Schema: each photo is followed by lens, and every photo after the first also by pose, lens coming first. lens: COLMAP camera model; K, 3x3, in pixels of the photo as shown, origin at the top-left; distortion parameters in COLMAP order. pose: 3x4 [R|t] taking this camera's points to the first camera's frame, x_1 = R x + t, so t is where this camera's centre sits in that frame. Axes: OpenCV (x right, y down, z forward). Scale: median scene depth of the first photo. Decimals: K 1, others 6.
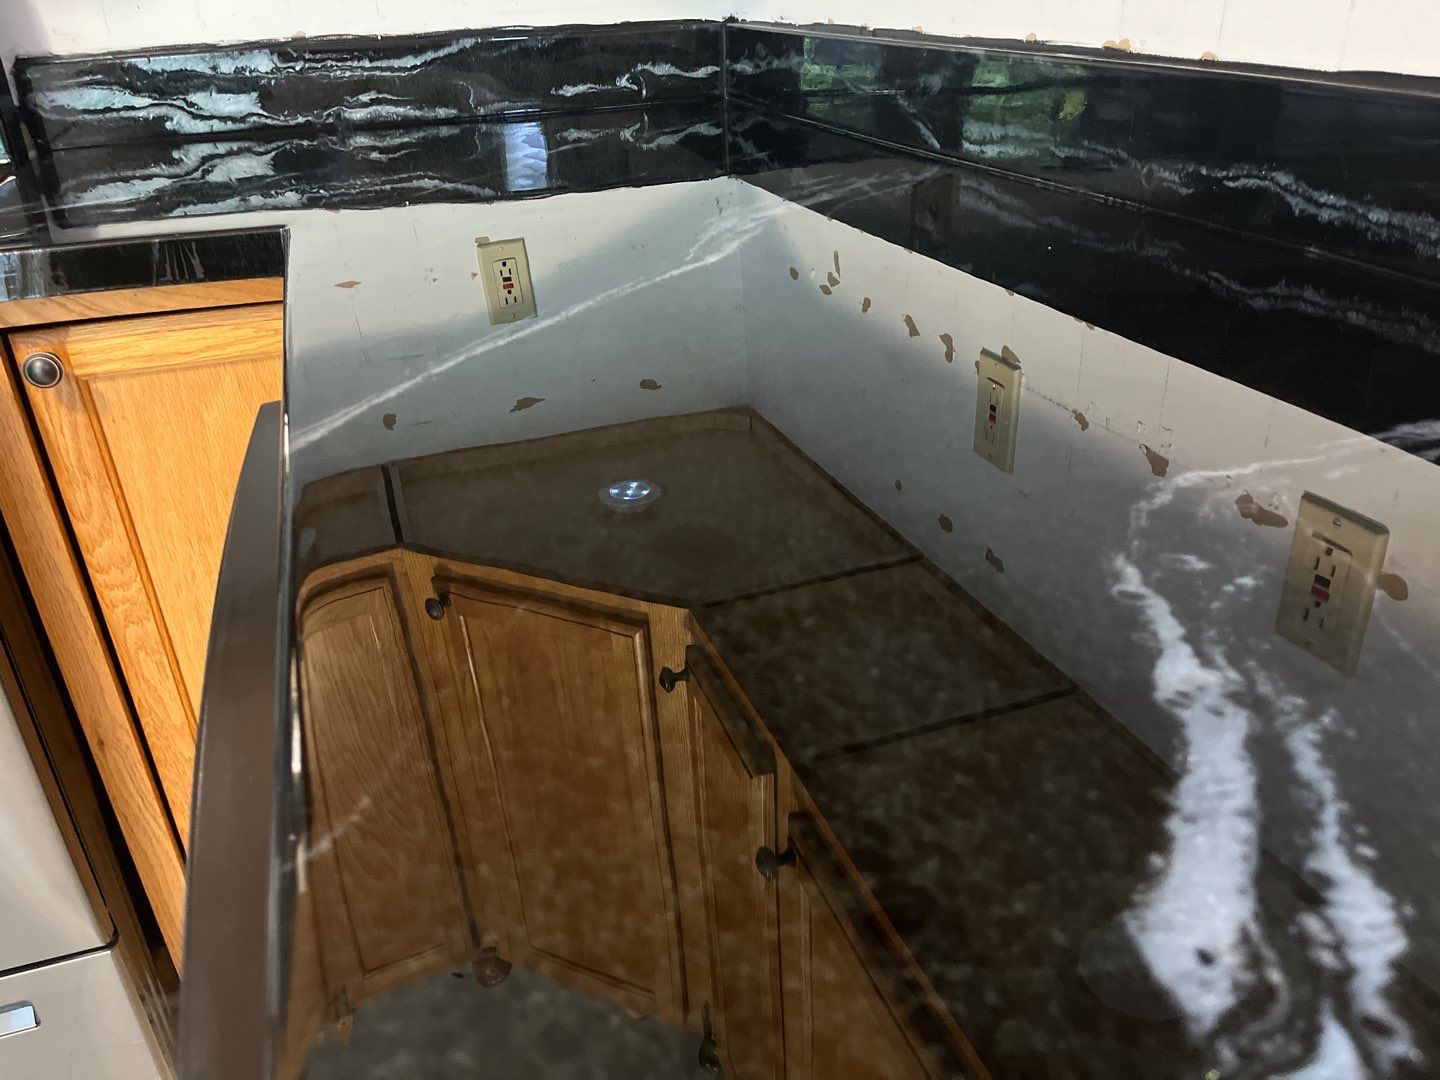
lens RADIAL K [[1062.3, 0, 726.1], [0, 1062.3, 566.8], [0, 0, 1]] dist [0.056040, -0.059733]
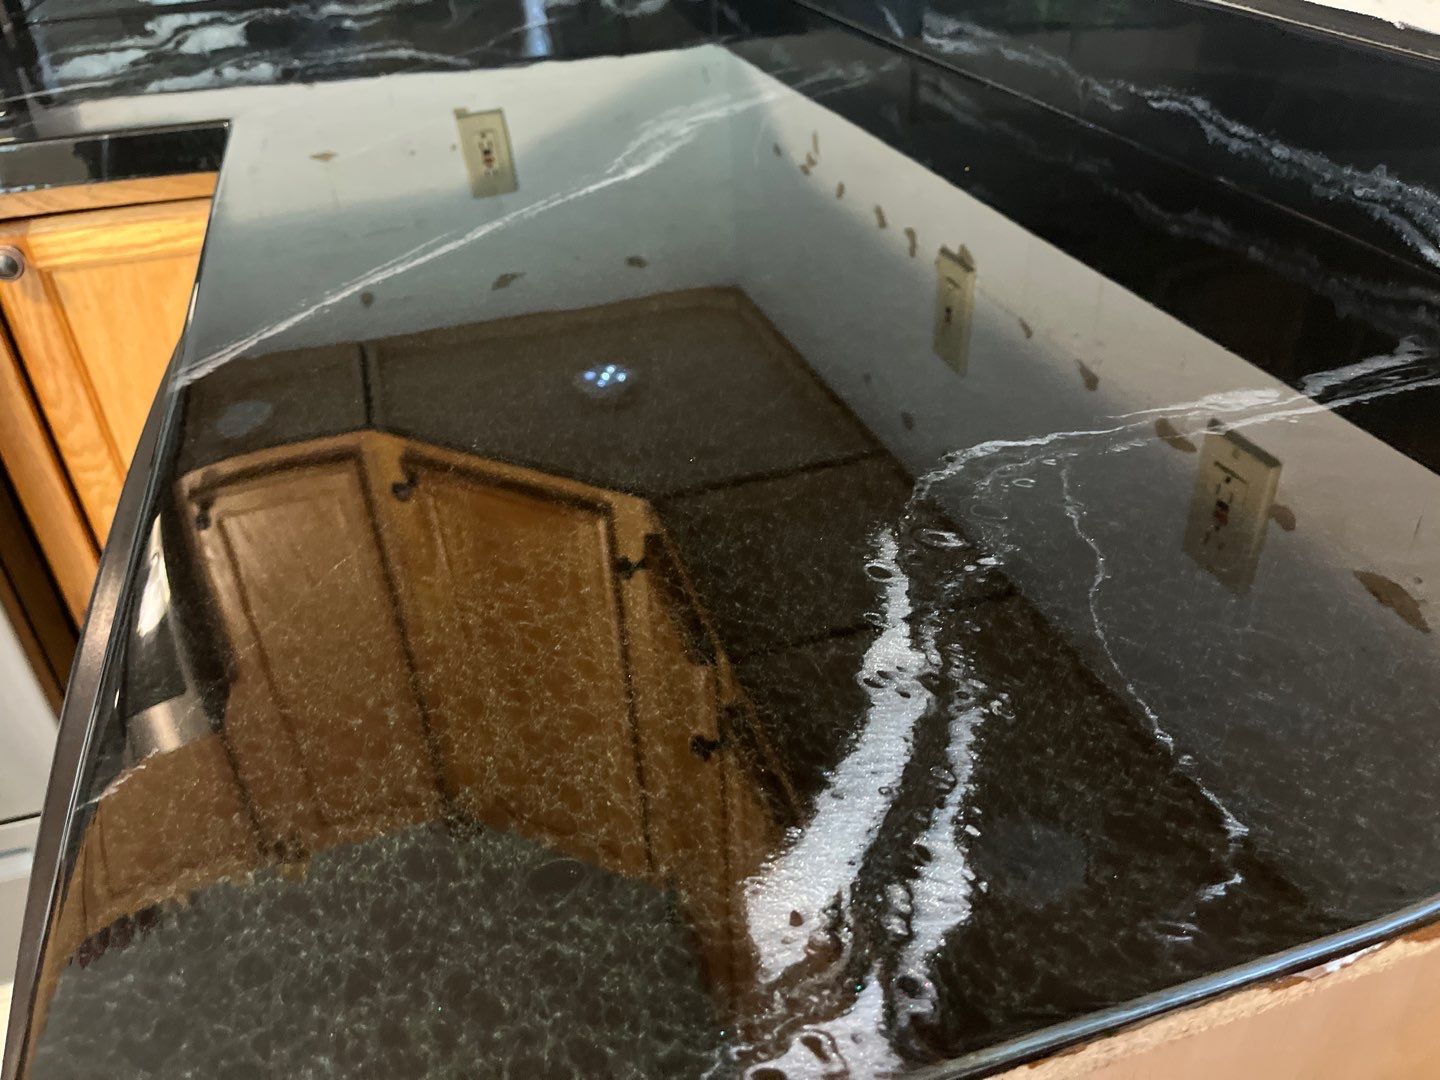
lens RADIAL K [[1078.2, 0, 713.6], [0, 1078.2, 538.3], [0, 0, 1]] dist [0.057135, -0.078046]
pose [[0.998886, 0.027857, -0.038101, 0.084606], [-0.023731, 0.994214, 0.104760, -0.041148], [0.040799, -0.103739, 0.993767, -0.037438]]
